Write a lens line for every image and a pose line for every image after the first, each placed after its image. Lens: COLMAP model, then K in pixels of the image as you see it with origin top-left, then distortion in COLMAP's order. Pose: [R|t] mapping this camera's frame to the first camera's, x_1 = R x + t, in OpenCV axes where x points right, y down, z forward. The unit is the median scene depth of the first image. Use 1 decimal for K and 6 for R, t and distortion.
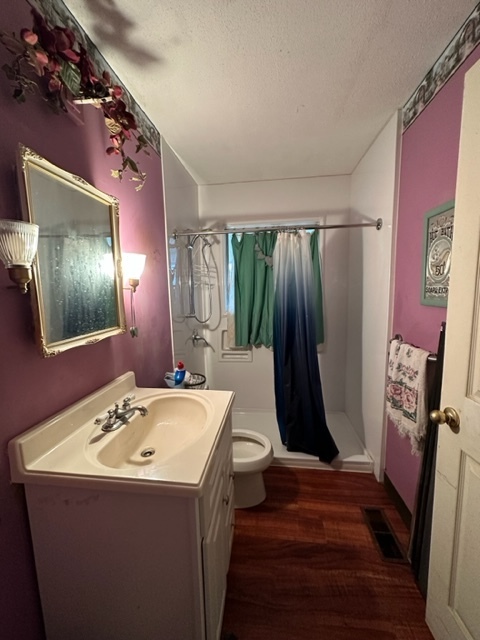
lens RADIAL K [[254.8, 0, 239.9], [0, 254.8, 319.4], [0, 0, 1]] dist [-0.003100, 0.000716]
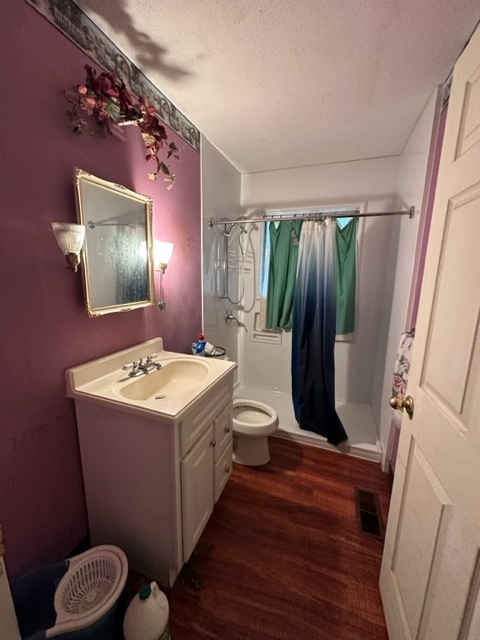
lens RADIAL K [[254.8, 0, 239.7], [0, 254.8, 319.8], [0, 0, 1]] dist [-0.003100, 0.000716]
pose [[0.970698, 0.083560, -0.225307, 0.241342], [-0.068884, 0.995005, 0.072243, 0.000489], [0.230218, -0.054607, 0.971606, -0.129073]]
